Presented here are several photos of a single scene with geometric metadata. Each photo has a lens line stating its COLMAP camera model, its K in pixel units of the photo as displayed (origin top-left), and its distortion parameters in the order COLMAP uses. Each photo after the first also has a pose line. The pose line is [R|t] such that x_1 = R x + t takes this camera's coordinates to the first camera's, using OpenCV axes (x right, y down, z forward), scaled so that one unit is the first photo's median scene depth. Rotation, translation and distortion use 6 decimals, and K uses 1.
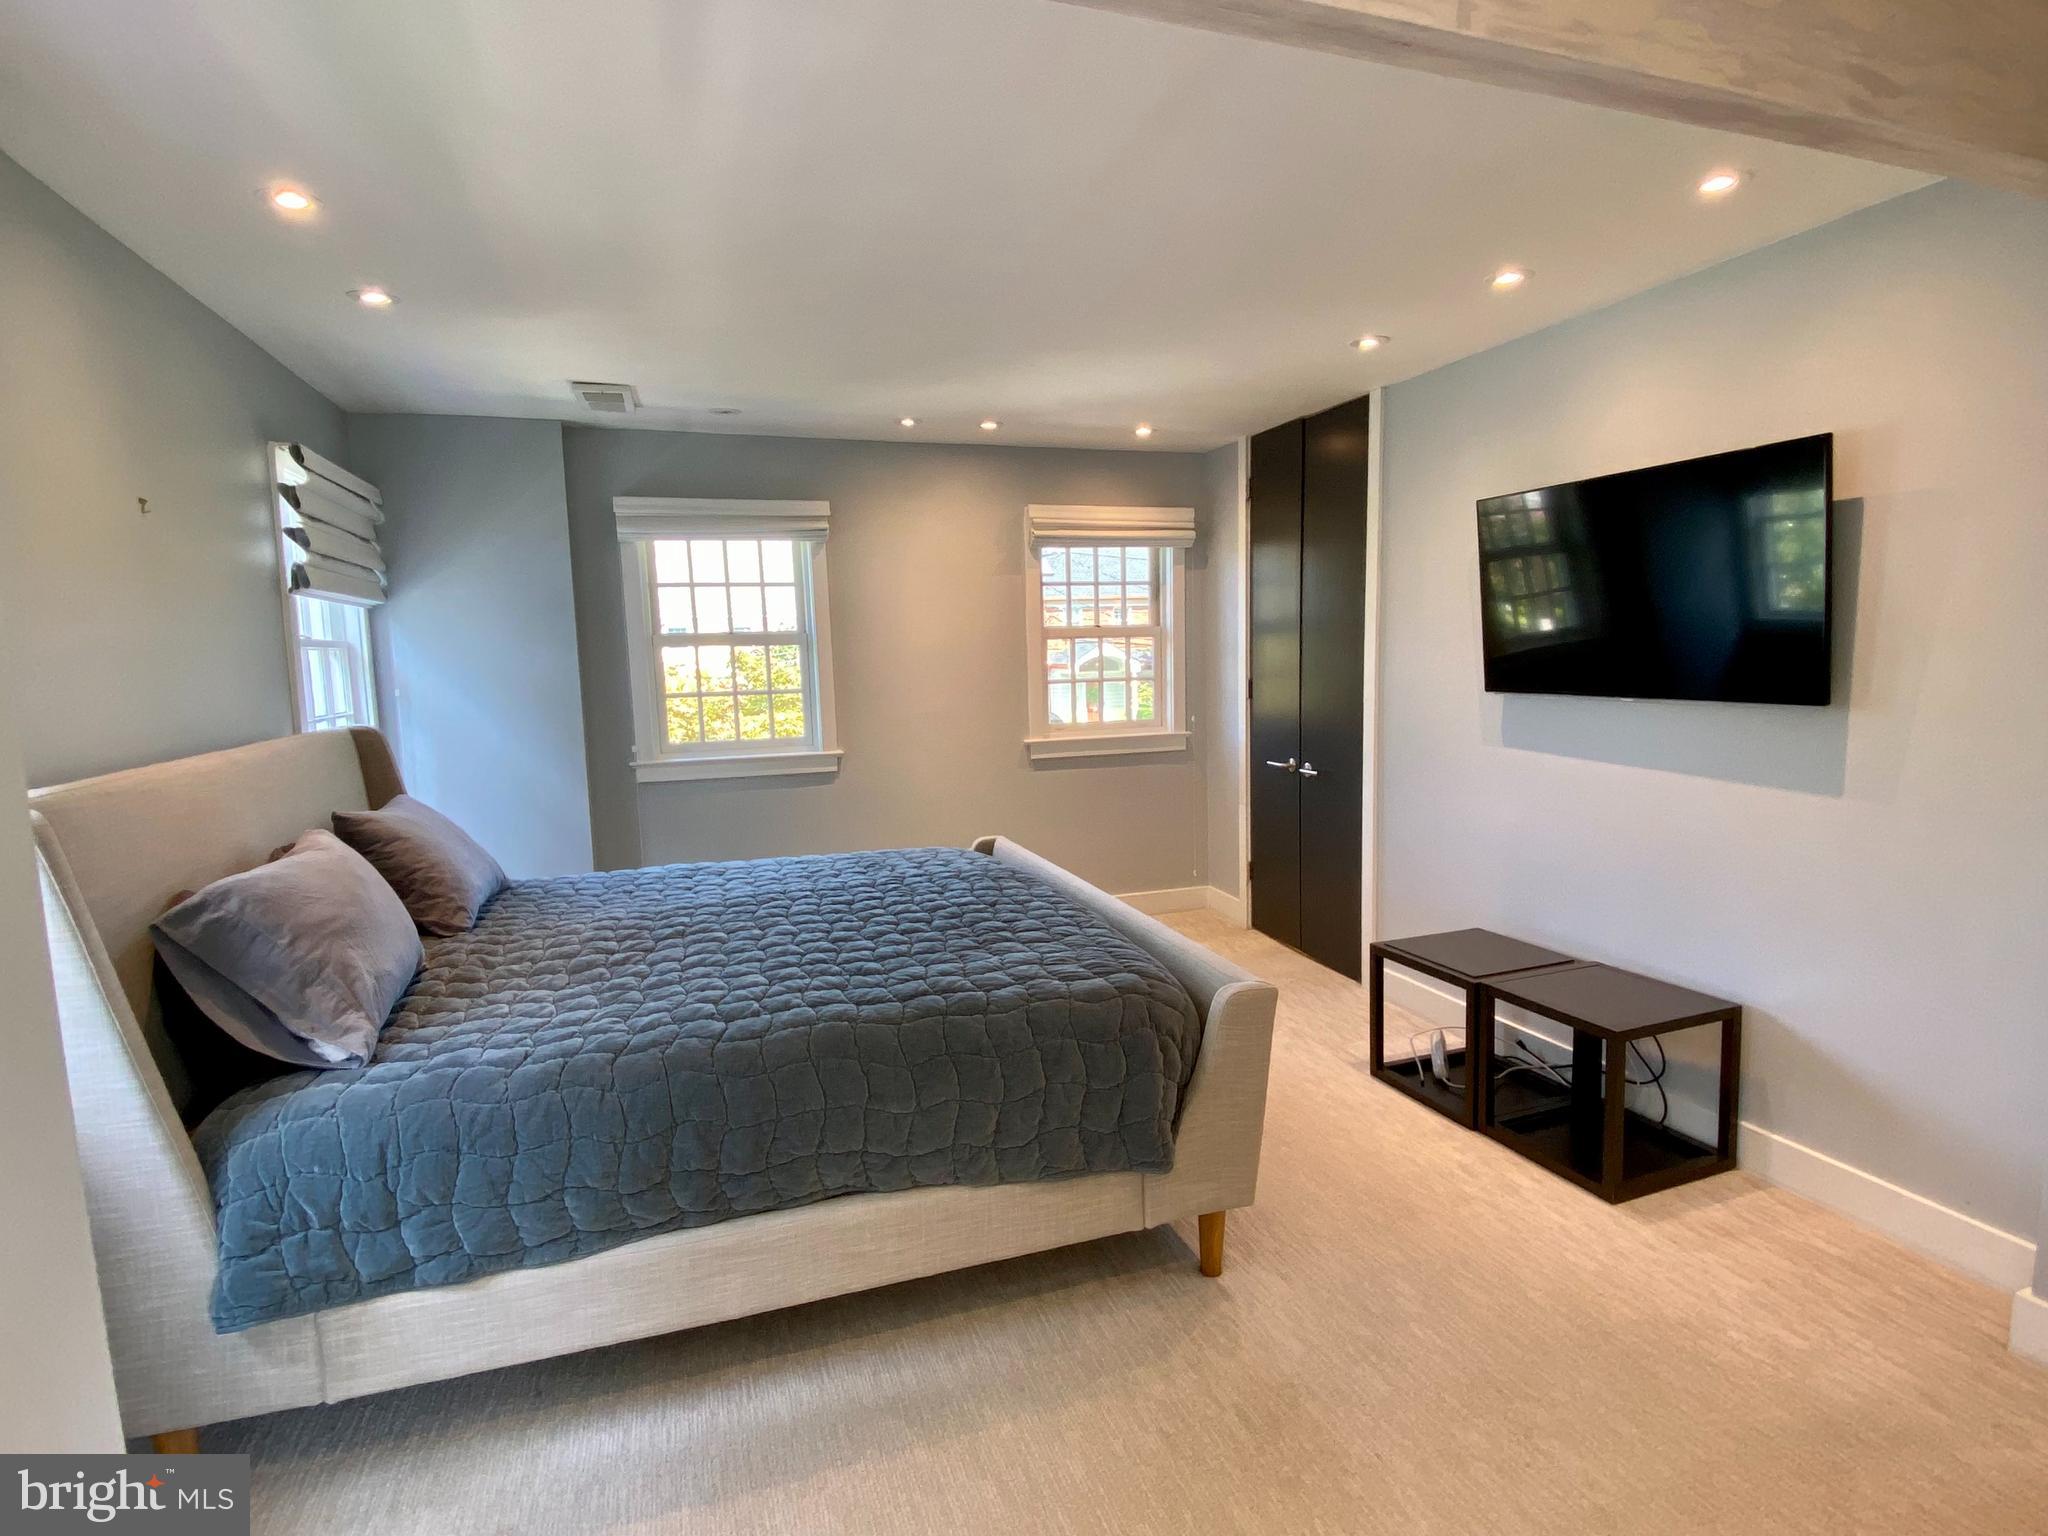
lens RADIAL K [[1020.9, 0, 1024.0], [0, 1020.9, 768.0], [0, 0, 1]] dist [0.000516, -0.000156]
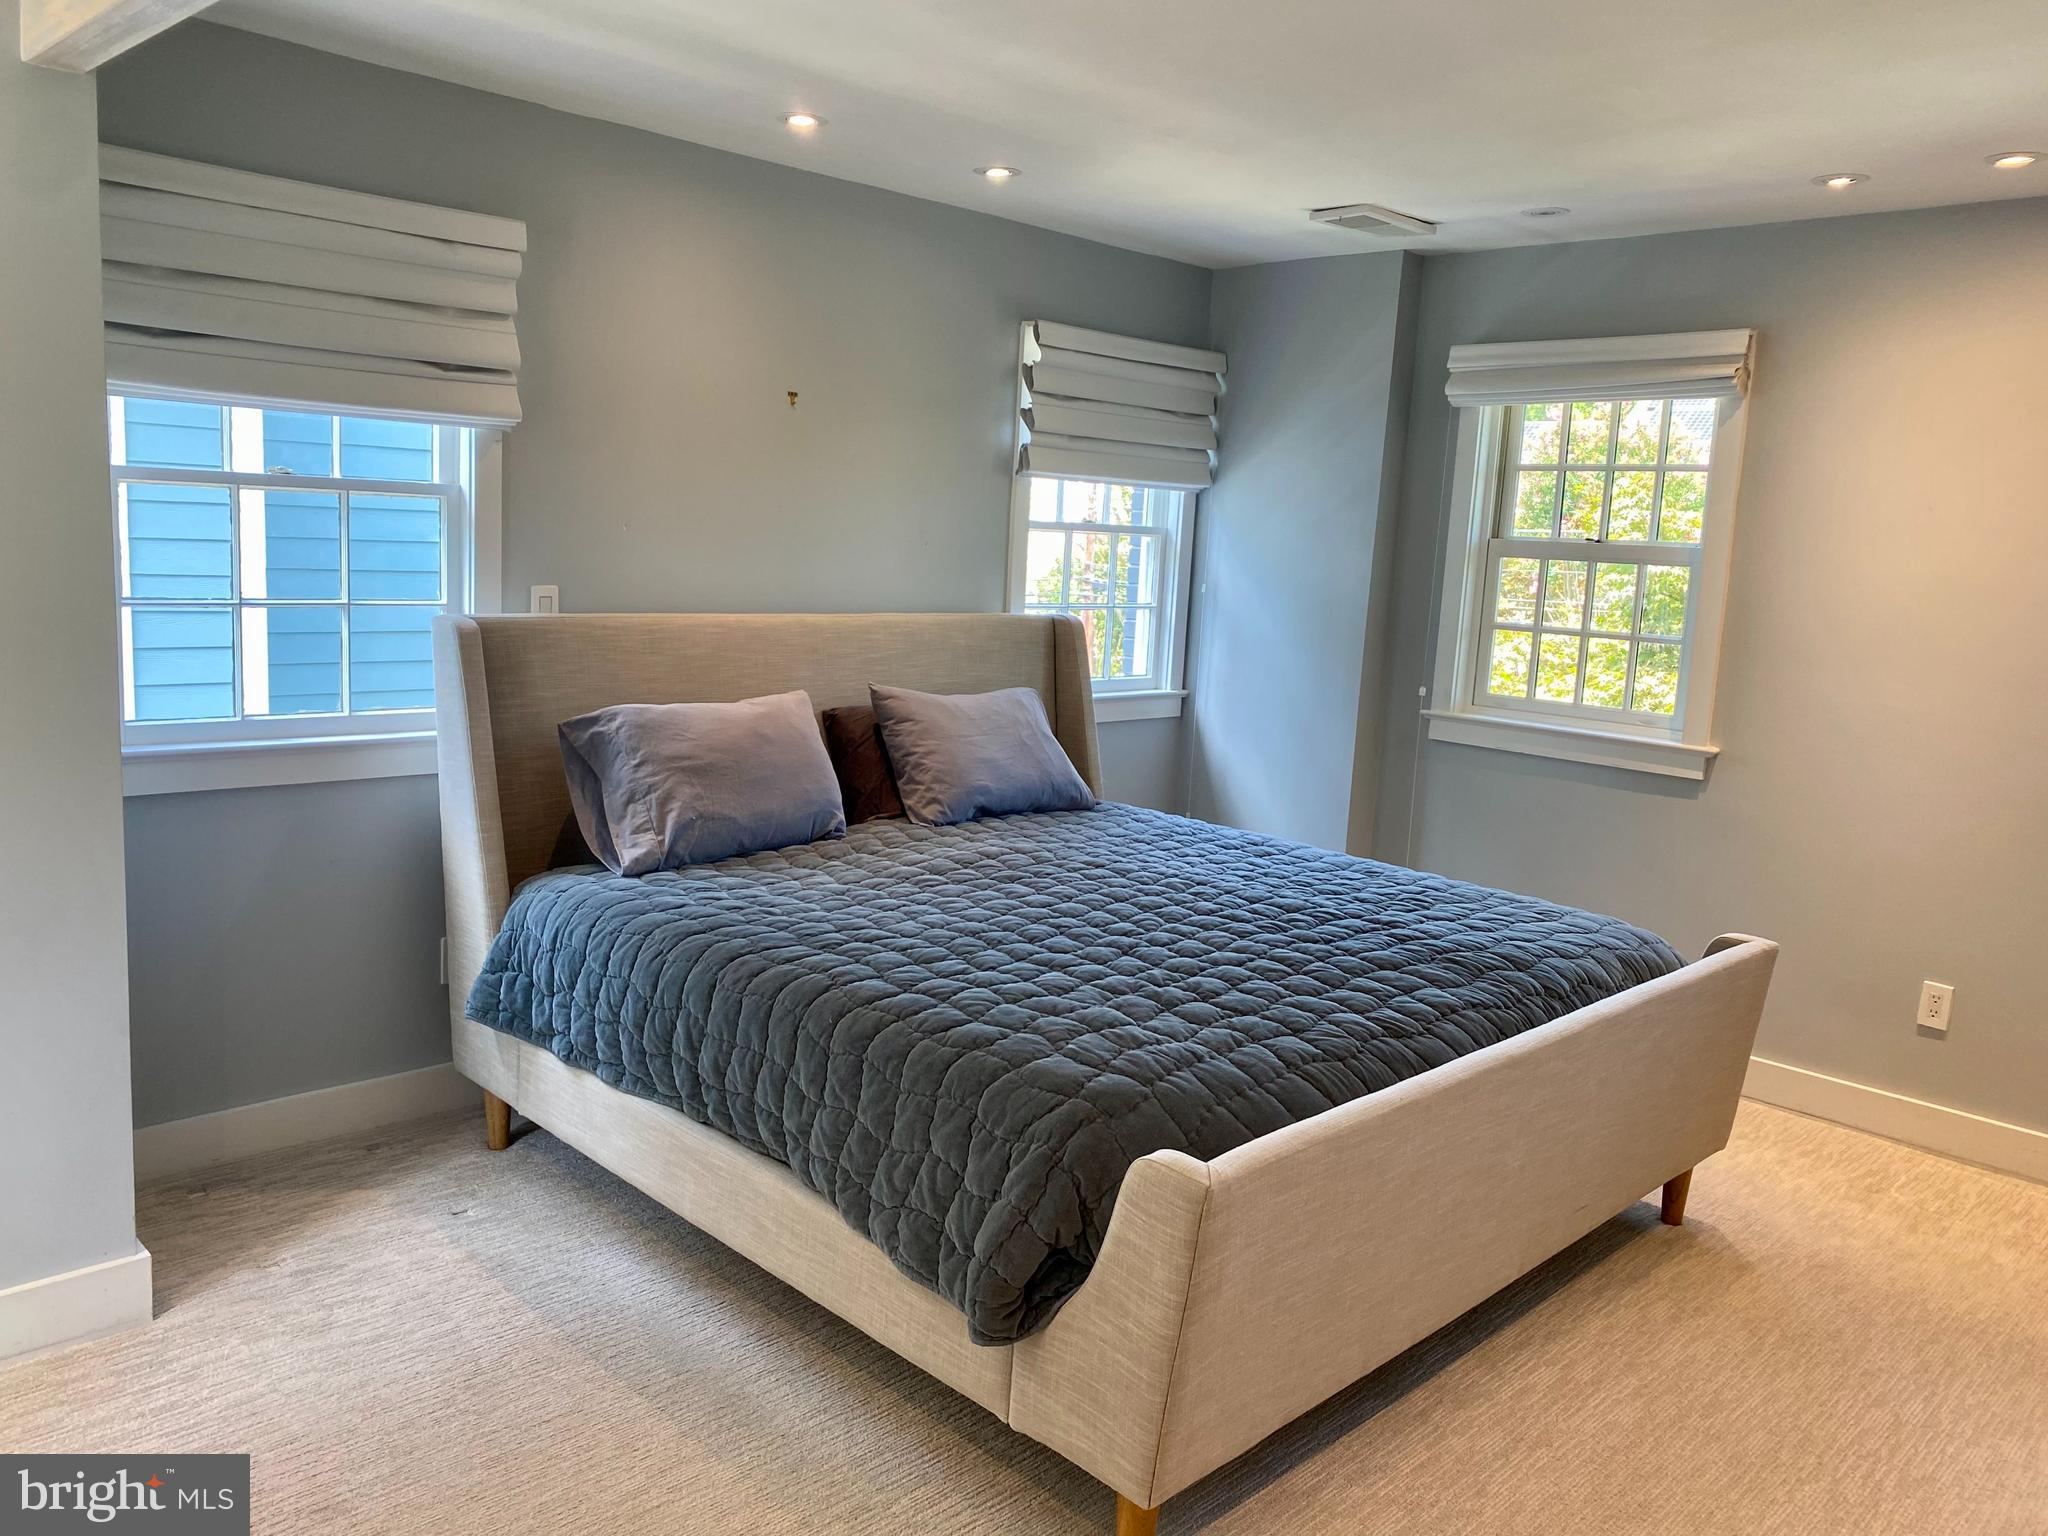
lens RADIAL K [[1535.8, 0, 1024.0], [0, 1535.8, 768.0], [0, 0, 1]] dist [-0.056165, -0.001863]
pose [[0.429373, 0.175276, -0.885955, 0.586703], [-0.159810, 0.980252, 0.116480, -0.058947], [0.888875, 0.091571, 0.448905, 0.326142]]
